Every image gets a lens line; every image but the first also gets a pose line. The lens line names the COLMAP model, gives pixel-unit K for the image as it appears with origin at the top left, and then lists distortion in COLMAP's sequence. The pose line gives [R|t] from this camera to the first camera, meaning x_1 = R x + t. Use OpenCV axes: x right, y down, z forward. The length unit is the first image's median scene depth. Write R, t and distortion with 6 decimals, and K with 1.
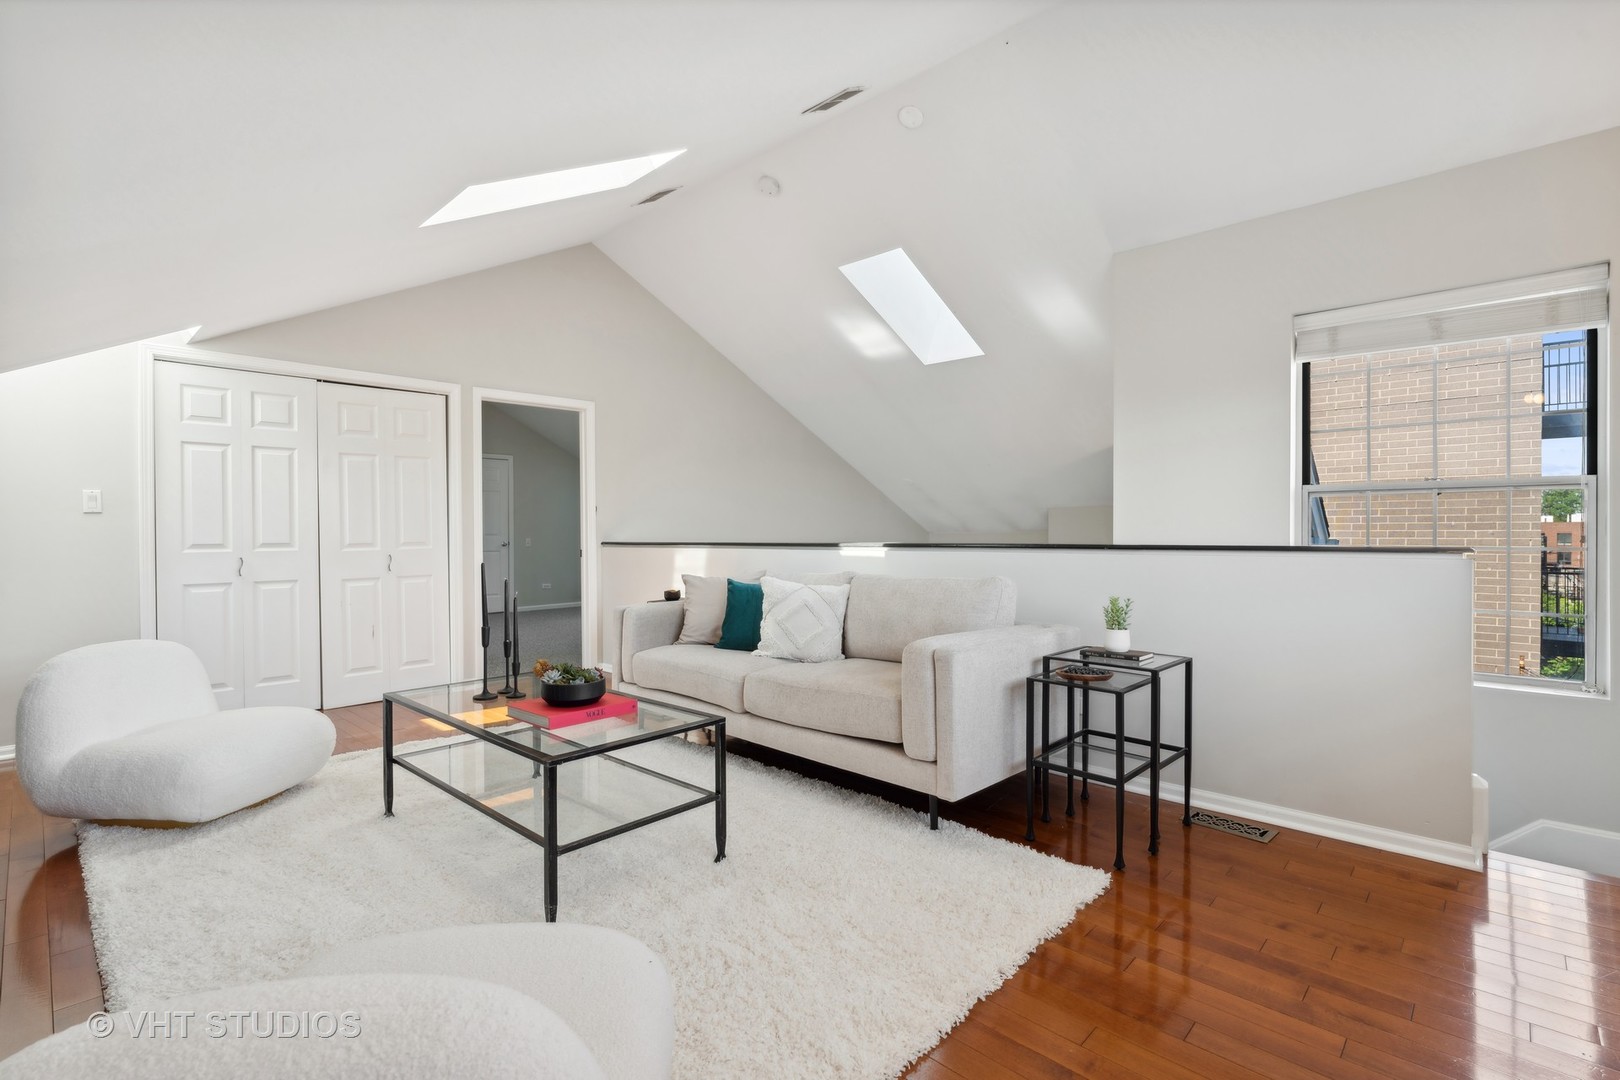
lens RADIAL K [[748.1, 0, 802.4], [0, 748.1, 536.8], [0, 0, 1]] dist [-0.003143, 0.001700]
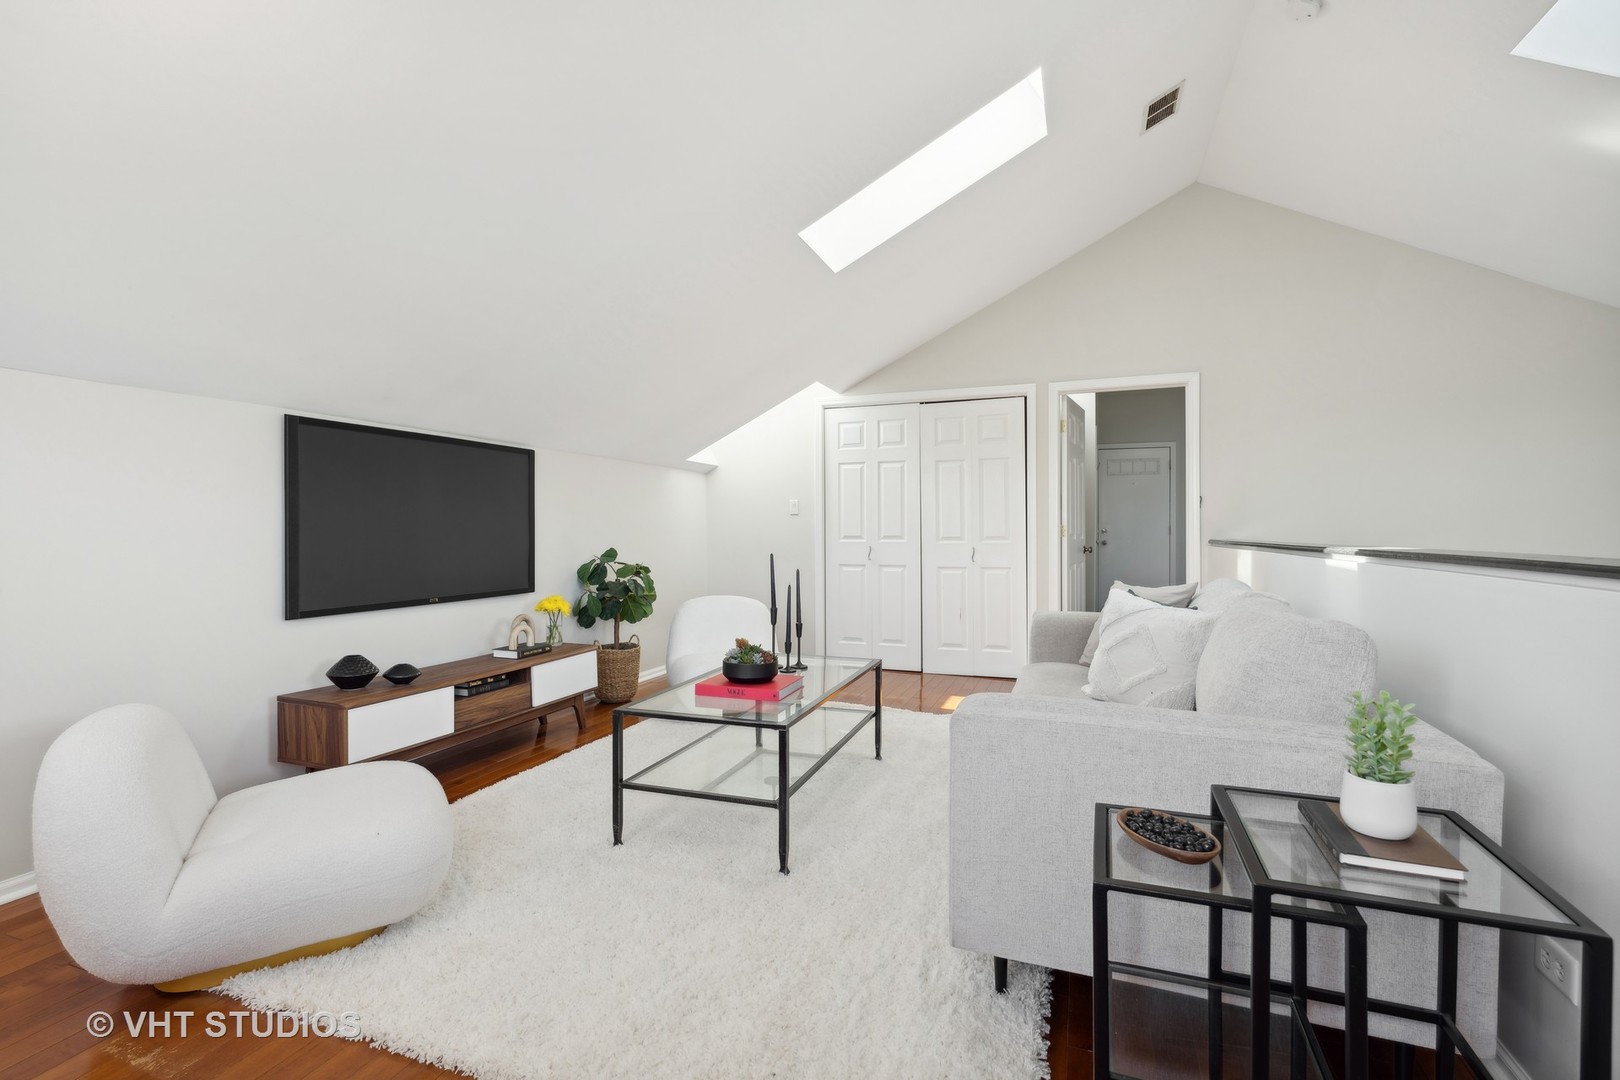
lens RADIAL K [[748.1, 0, 806.2], [0, 748.1, 537.8], [0, 0, 1]] dist [-0.003143, 0.001700]
pose [[0.390721, 0.014776, -0.920390, 0.427988], [-0.006572, 0.999890, 0.013262, -0.004135], [0.920486, 0.000867, 0.390776, 0.365028]]
